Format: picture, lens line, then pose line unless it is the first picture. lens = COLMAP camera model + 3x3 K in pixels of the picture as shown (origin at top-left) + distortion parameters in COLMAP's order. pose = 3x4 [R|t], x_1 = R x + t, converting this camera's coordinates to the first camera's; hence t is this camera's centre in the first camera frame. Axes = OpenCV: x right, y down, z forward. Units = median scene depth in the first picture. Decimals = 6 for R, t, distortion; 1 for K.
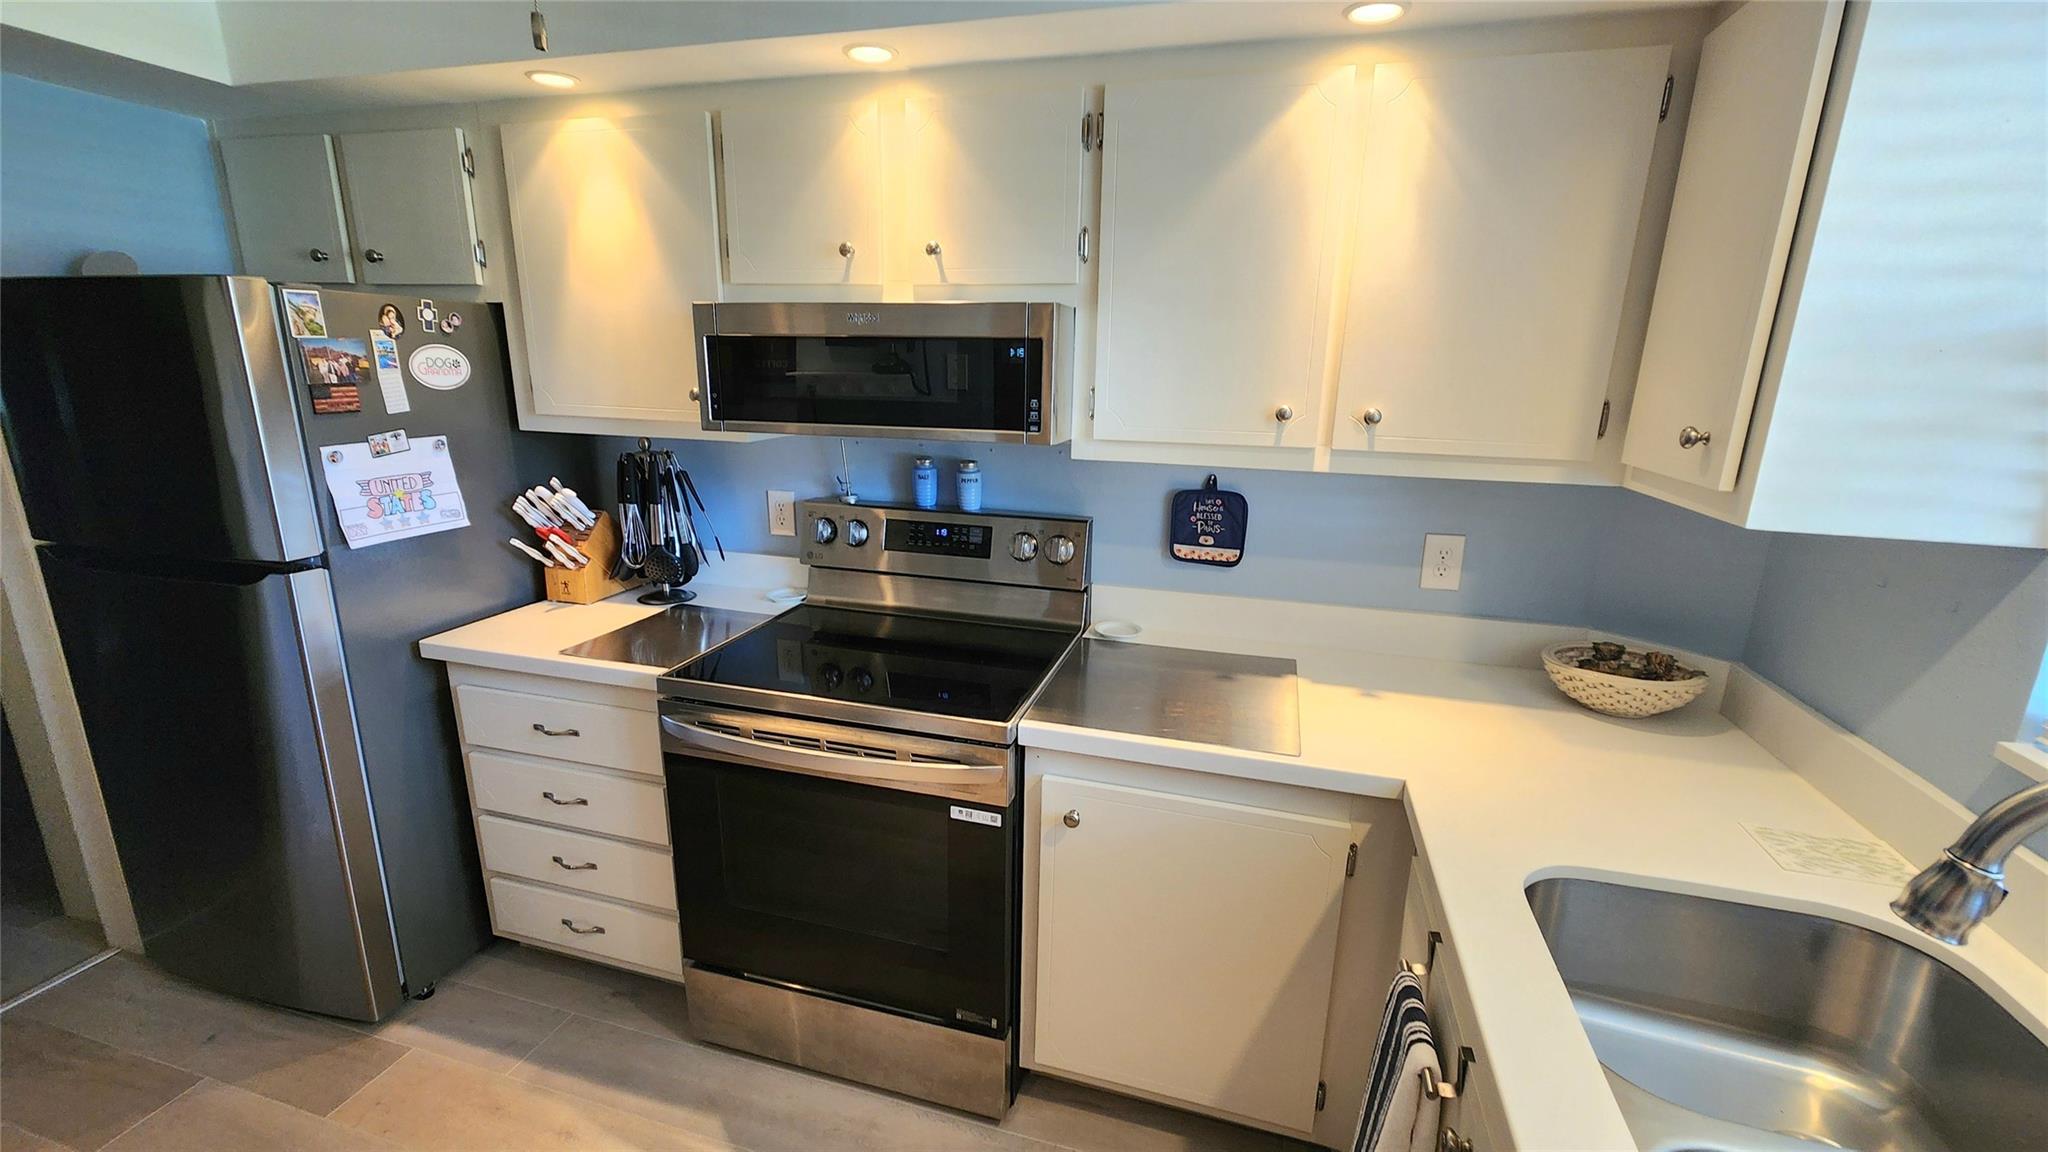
lens RADIAL K [[831.3, 0, 1034.7], [0, 831.3, 572.0], [0, 0, 1]] dist [0.005599, -0.003782]
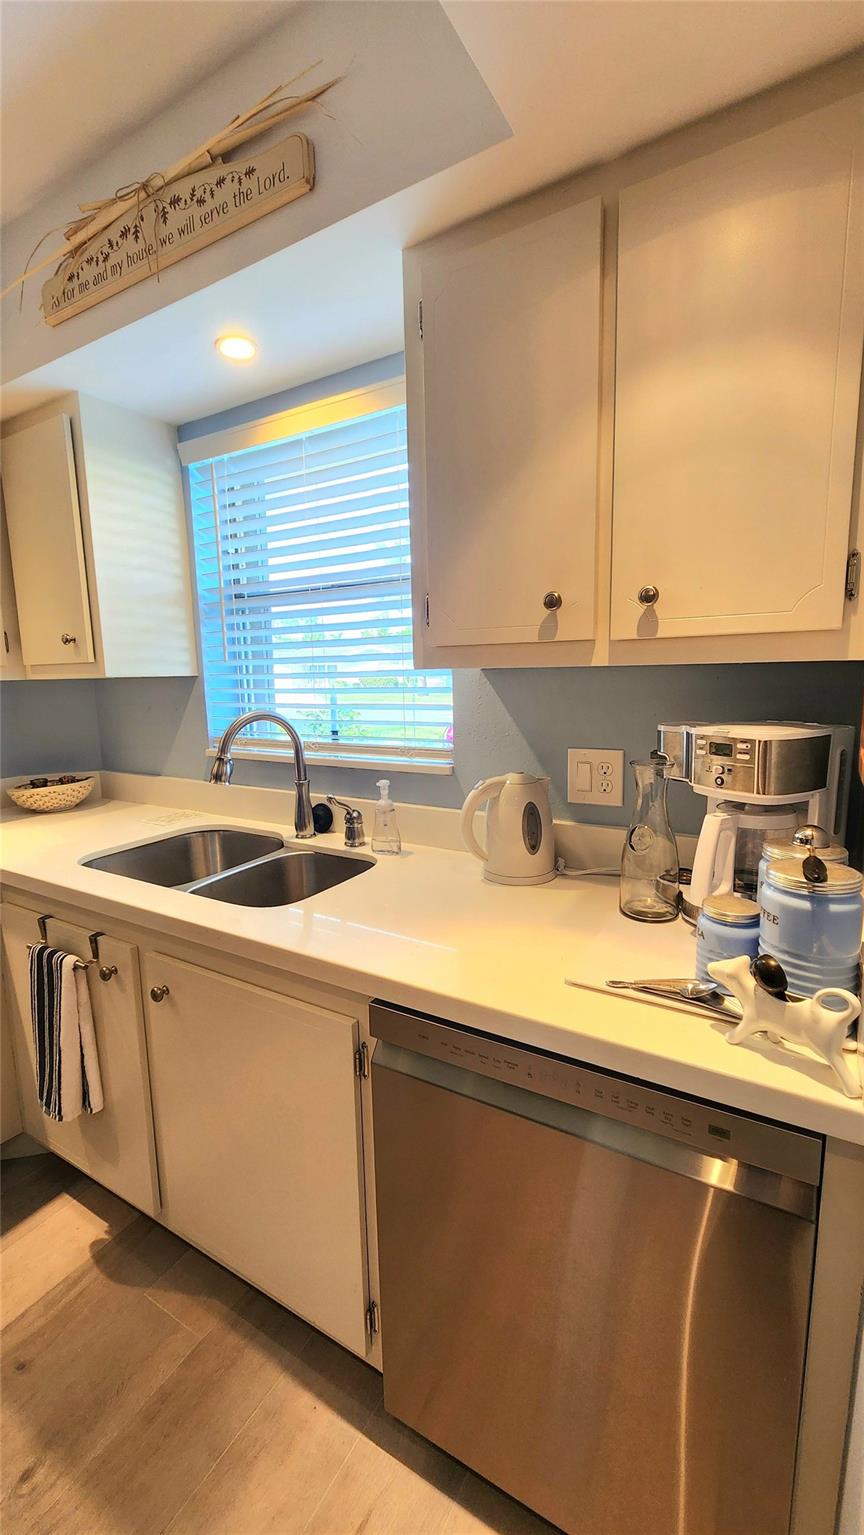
lens RADIAL K [[625.1, 0, 435.5], [0, 625.1, 769.0], [0, 0, 1]] dist [0.001643, -0.000632]
pose [[0.247164, -0.173727, 0.953273, -0.317441], [0.262079, 0.959114, 0.106840, 0.136245], [-0.932858, 0.223426, 0.282588, -0.126296]]
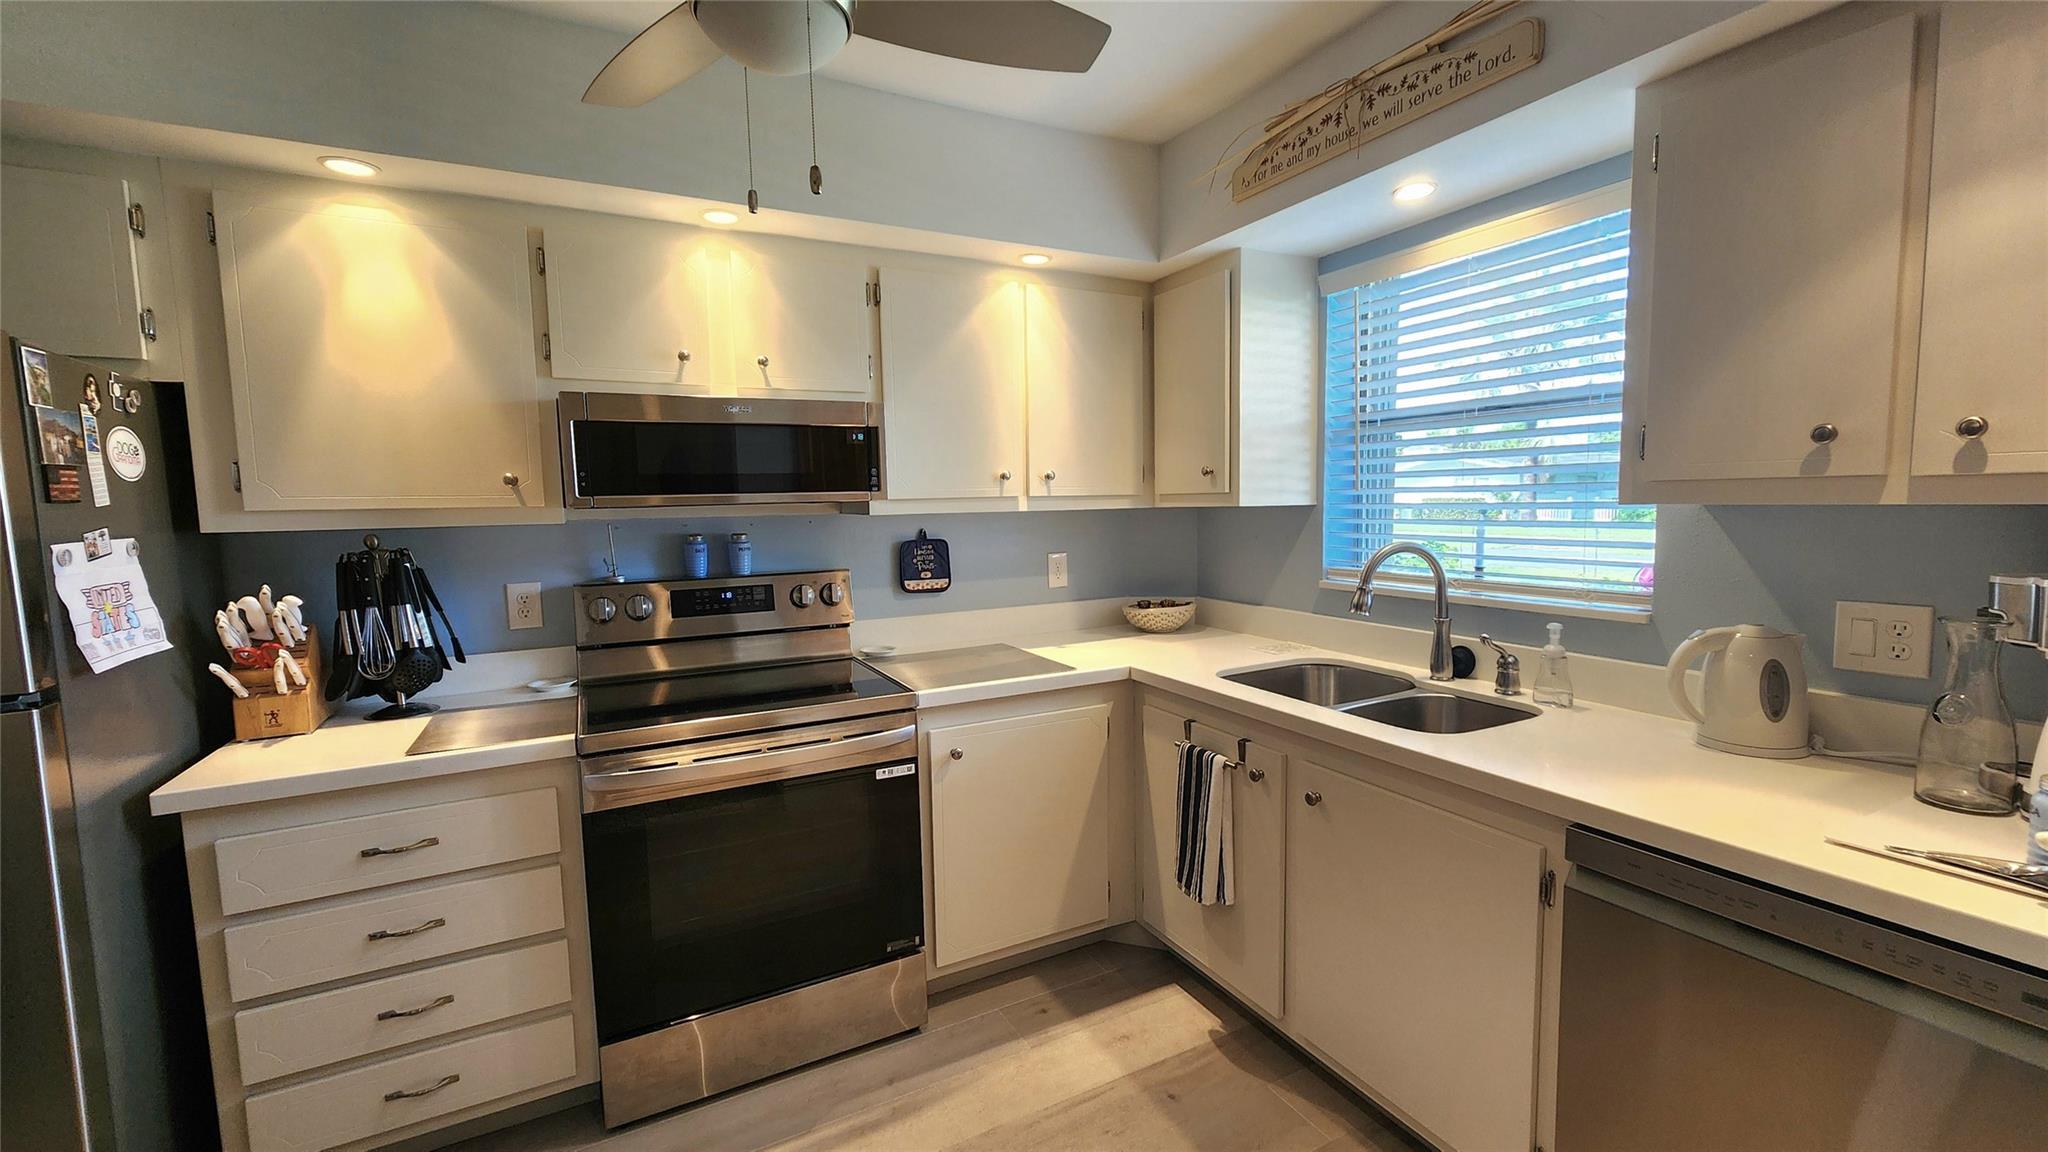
lens RADIAL K [[831.3, 0, 1022.7], [0, 831.3, 573.8], [0, 0, 1]] dist [0.005599, -0.003782]
pose [[0.722802, -0.095475, 0.684428, -0.690436], [0.202475, 0.976204, -0.077651, 0.110835], [-0.660728, 0.194706, 0.724933, -0.138194]]
